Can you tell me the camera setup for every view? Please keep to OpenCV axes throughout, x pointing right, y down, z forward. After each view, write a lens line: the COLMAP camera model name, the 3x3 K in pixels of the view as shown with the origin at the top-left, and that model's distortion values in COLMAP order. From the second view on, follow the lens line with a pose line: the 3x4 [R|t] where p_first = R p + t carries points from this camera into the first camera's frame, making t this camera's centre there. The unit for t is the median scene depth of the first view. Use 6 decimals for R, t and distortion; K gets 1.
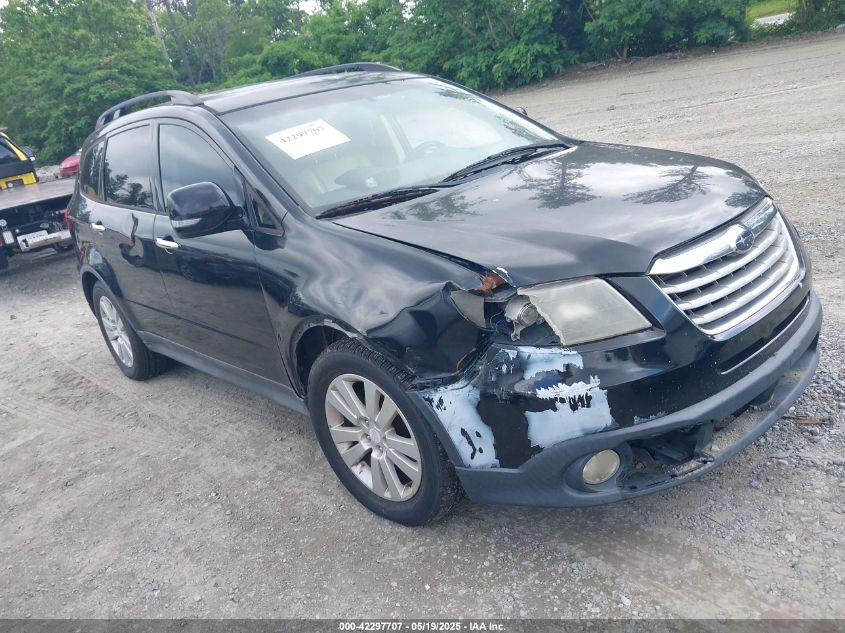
lens RADIAL K [[662.3, 0, 420.3], [0, 662.3, 324.1], [0, 0, 1]] dist [0.043761, -0.020799]
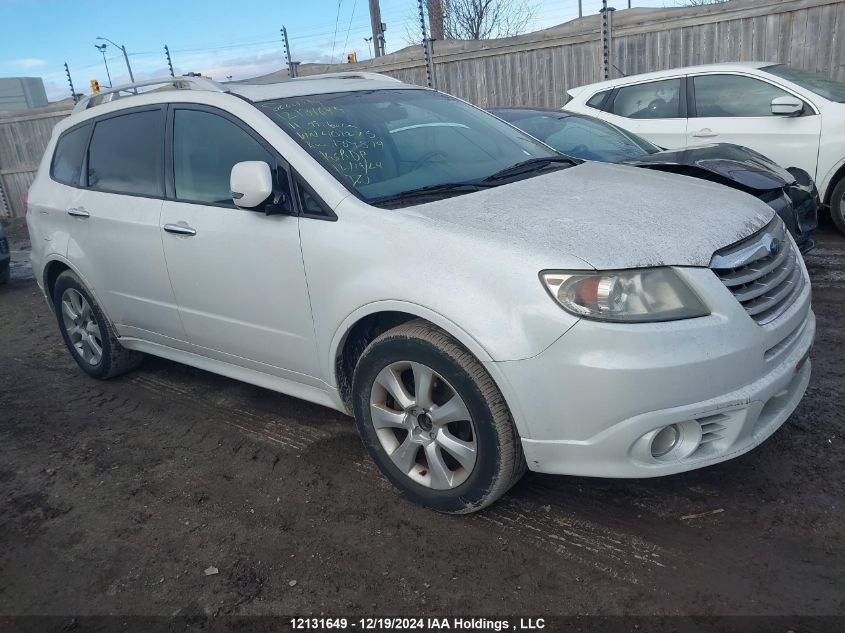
lens RADIAL K [[662.3, 0, 417.3], [0, 662.3, 325.0], [0, 0, 1]] dist [0.043761, -0.020799]
pose [[0.987334, 0.041328, 0.153176, -0.249482], [-0.033512, 0.998018, -0.053259, 0.078771], [-0.155074, 0.047451, 0.986763, -0.009162]]
